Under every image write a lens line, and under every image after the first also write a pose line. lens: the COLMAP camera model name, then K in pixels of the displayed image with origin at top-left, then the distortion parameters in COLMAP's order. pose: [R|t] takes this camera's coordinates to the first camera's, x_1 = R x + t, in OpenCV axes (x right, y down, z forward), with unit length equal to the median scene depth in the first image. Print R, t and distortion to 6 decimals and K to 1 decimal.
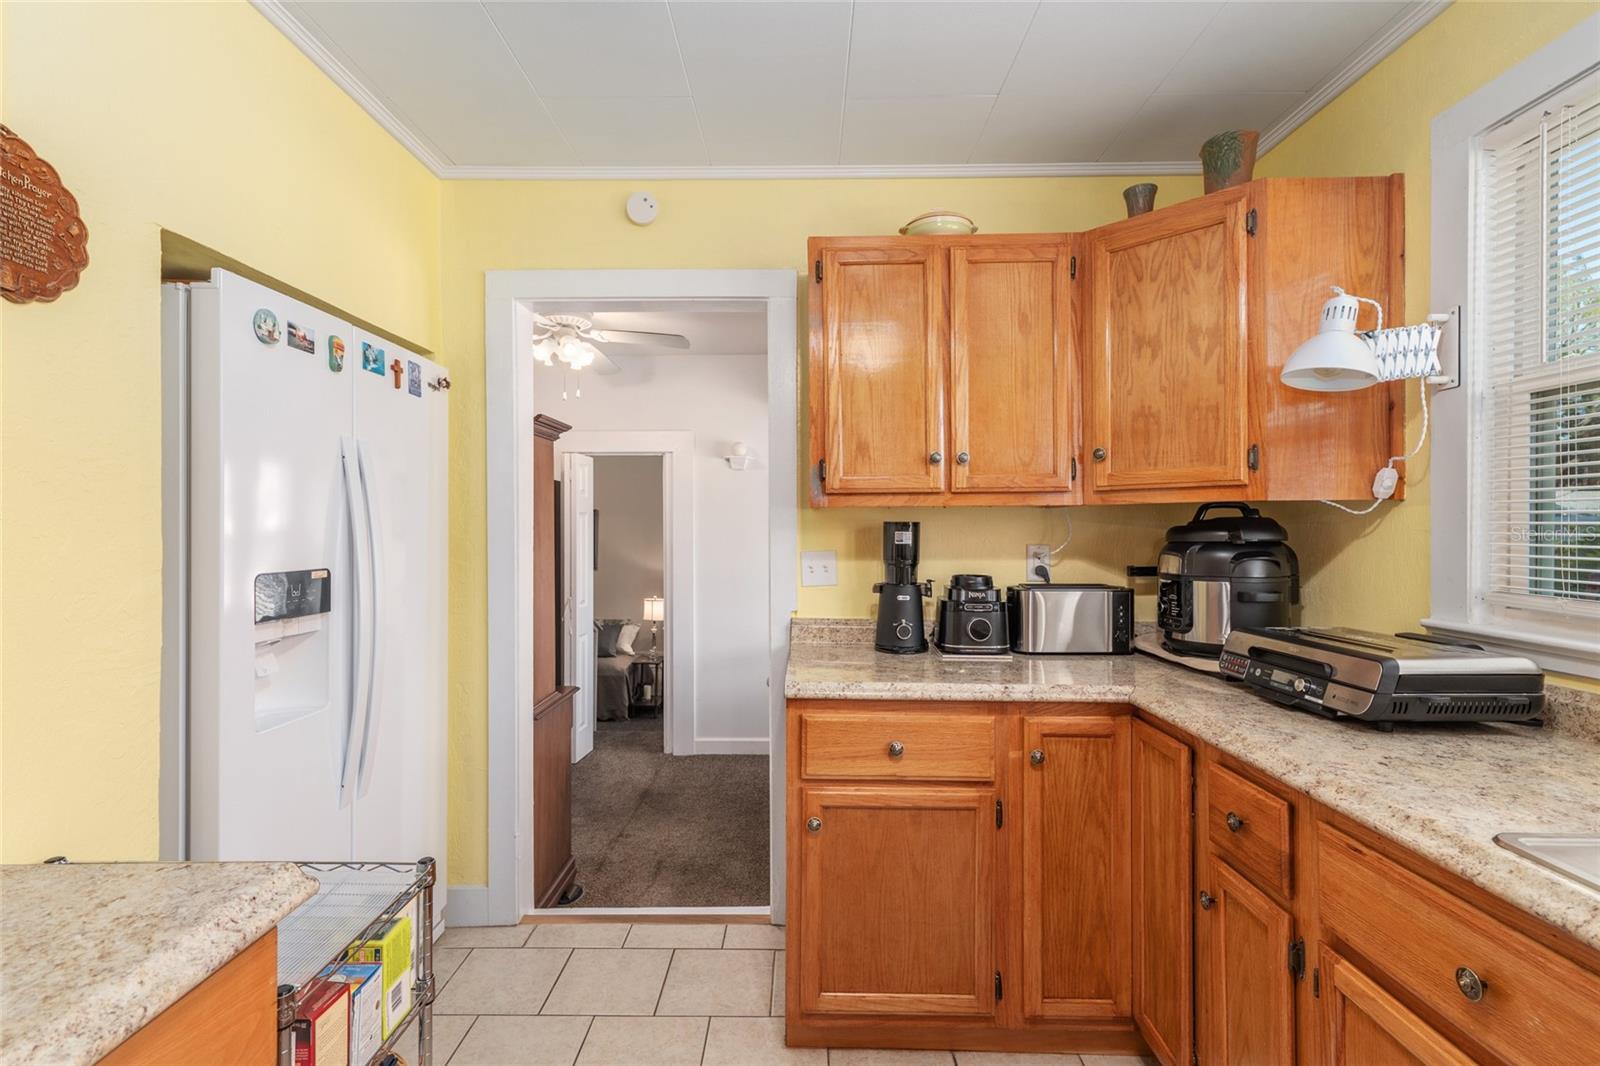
lens RADIAL K [[735.6, 0, 789.9], [0, 735.6, 524.3], [0, 0, 1]] dist [0.008444, -0.000217]
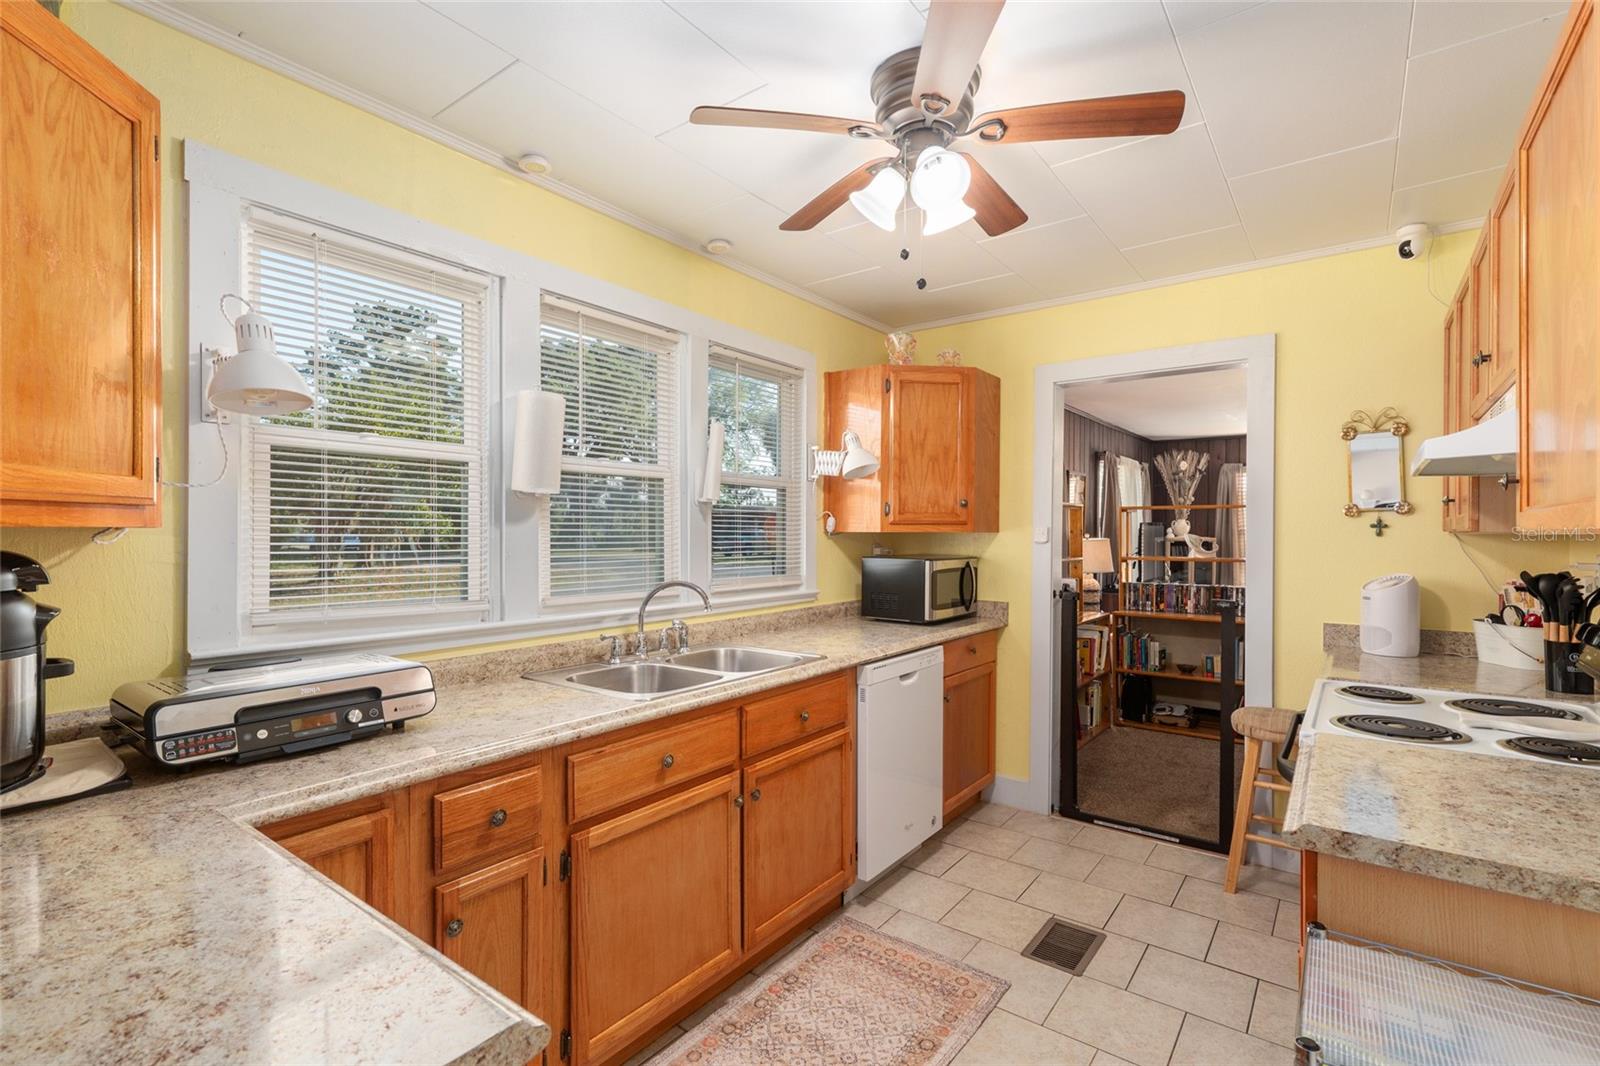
lens RADIAL K [[735.6, 0, 803.2], [0, 735.6, 534.3], [0, 0, 1]] dist [0.008444, -0.000217]
pose [[-0.812384, -0.001485, 0.583121, -0.332738], [-0.004388, 0.999984, -0.003568, -0.025720], [-0.583106, -0.005457, -0.812378, 1.220456]]
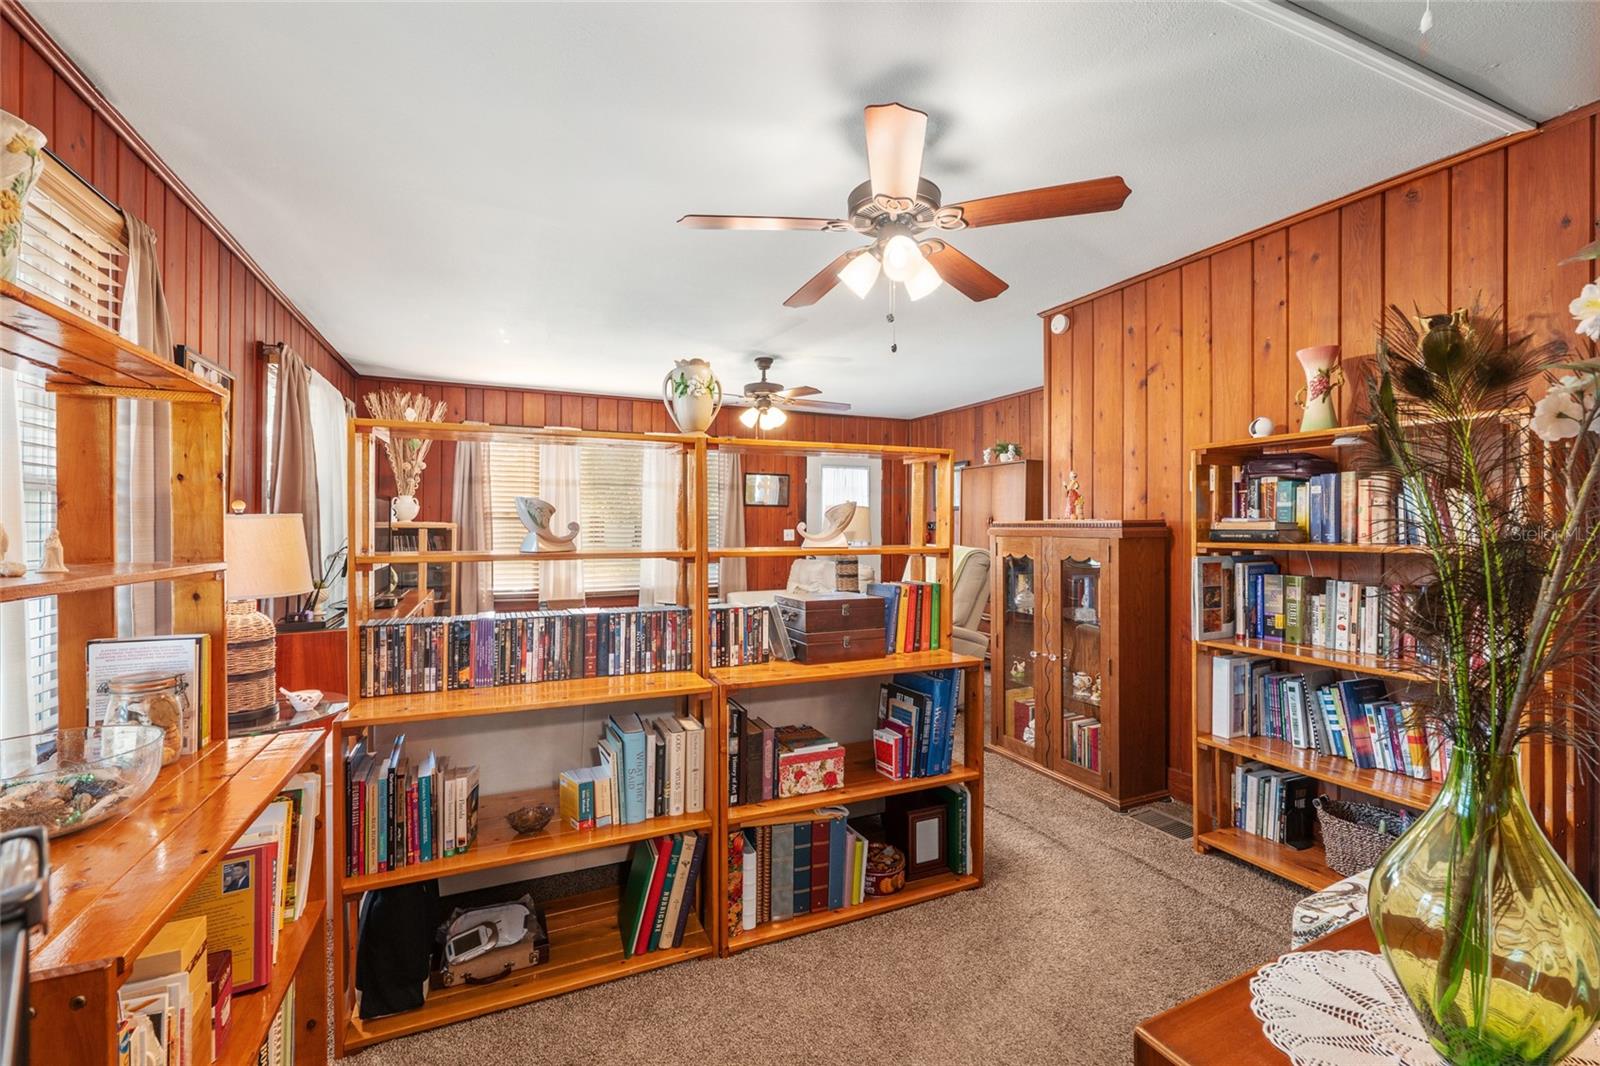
lens RADIAL K [[662.9, 0, 790.8], [0, 662.9, 521.7], [0, 0, 1]] dist [-0.003814, -0.000623]
pose [[-0.901558, -0.000905, -0.432657, 0.193876], [0.006022, 0.999875, -0.014641, 0.014743], [0.432616, -0.015805, -0.901440, -0.763271]]
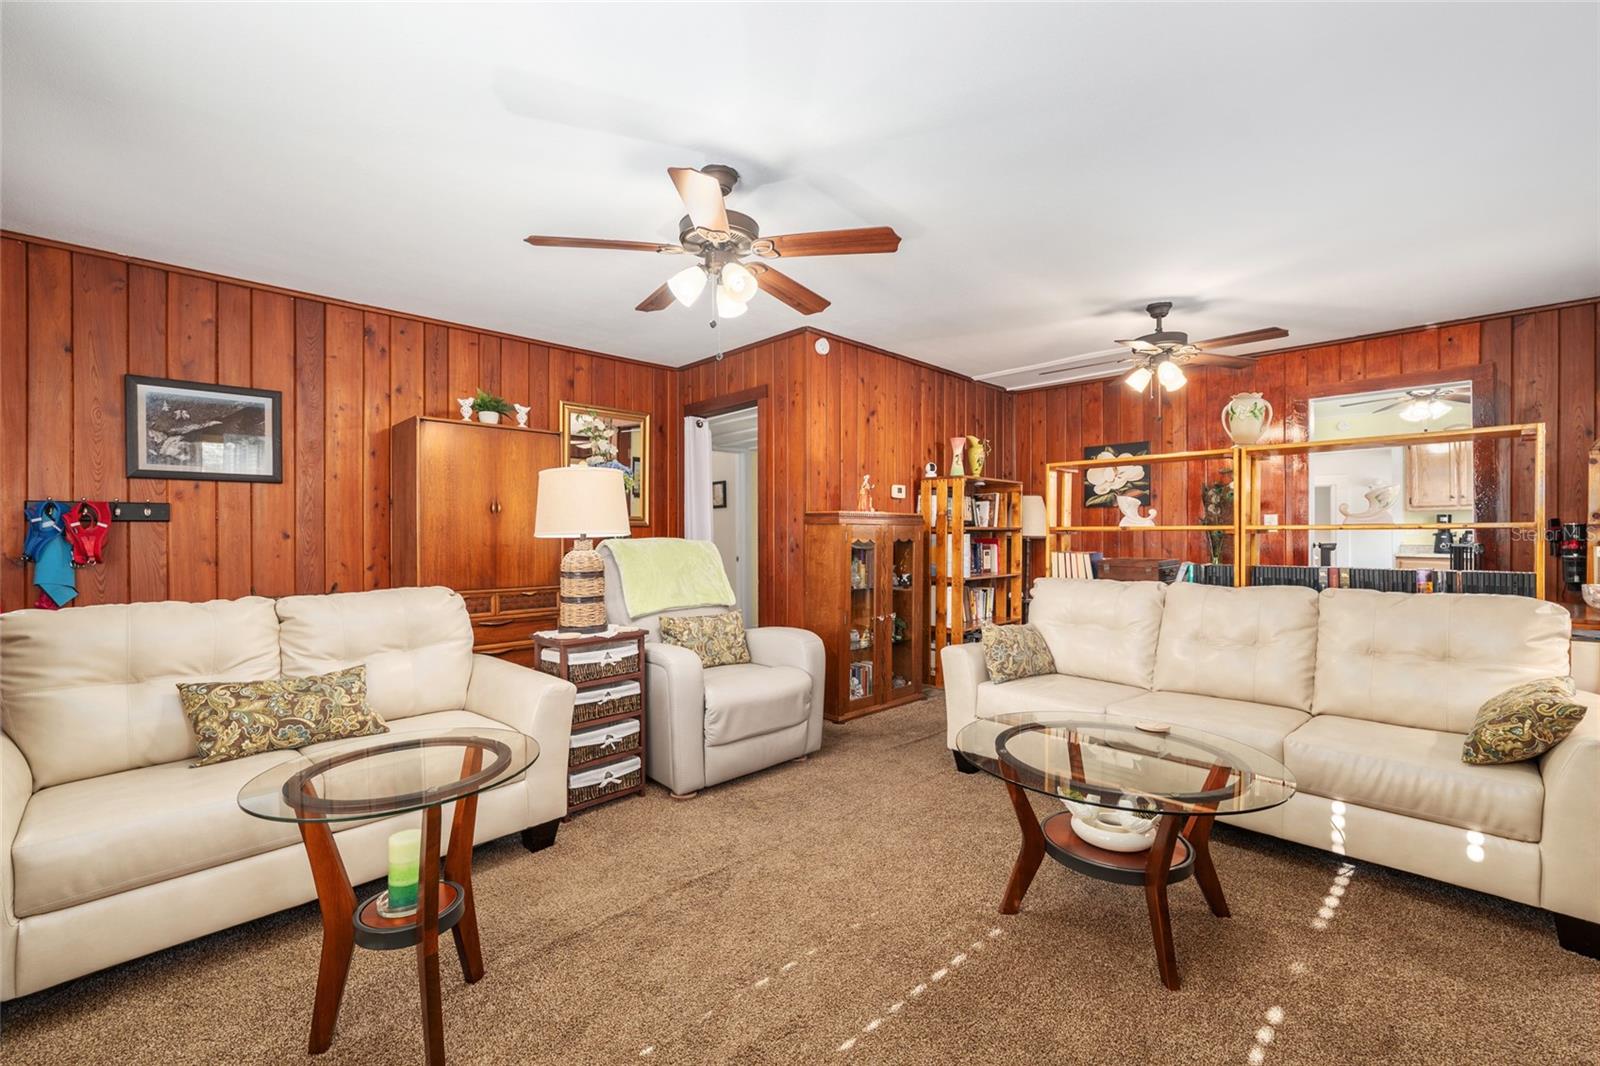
lens RADIAL K [[682.2, 0, 792.8], [0, 682.2, 537.4], [0, 0, 1]] dist [0.000735, -0.000361]
pose [[0.720163, 0.001798, -0.693802, 0.207552], [0.008378, 0.999901, 0.011288, 0.047279], [0.693754, -0.013942, 0.720077, -3.960079]]
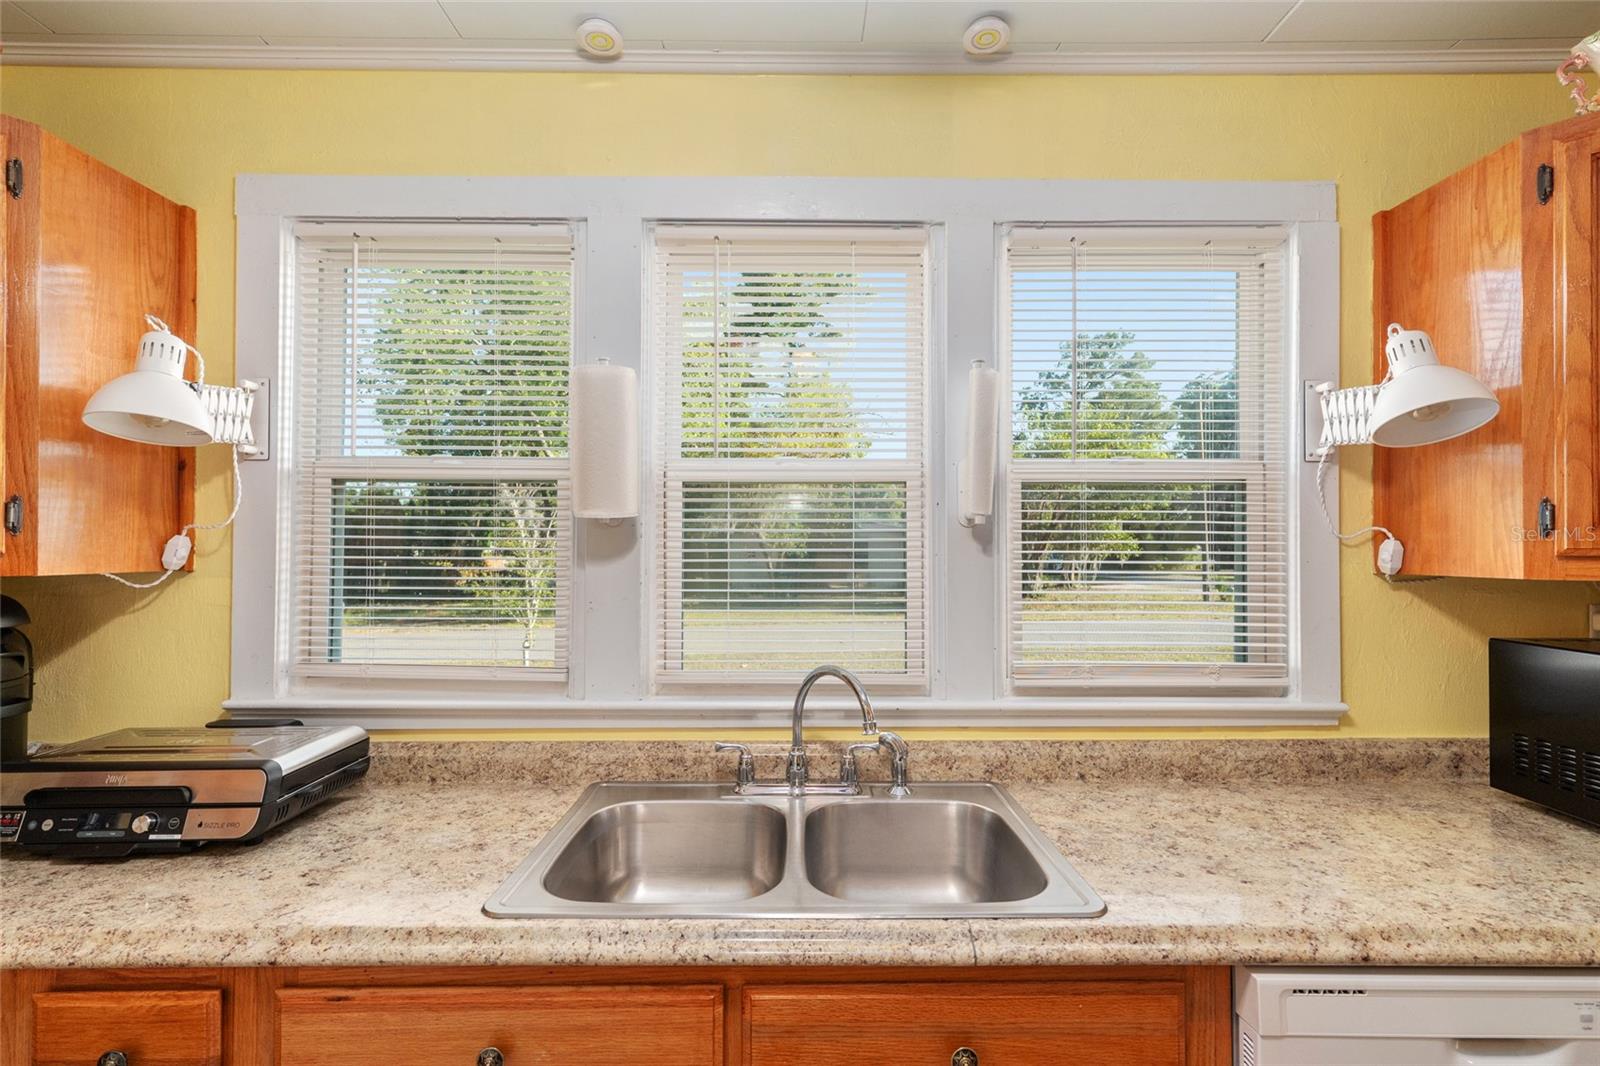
lens RADIAL K [[735.6, 0, 799.5], [0, 735.6, 539.1], [0, 0, 1]] dist [0.008444, -0.000217]
pose [[-0.022159, 0.016677, 0.999615, -0.088206], [-0.006776, 0.999835, -0.016831, -0.060753], [-0.999732, -0.007146, -0.022042, 0.275014]]
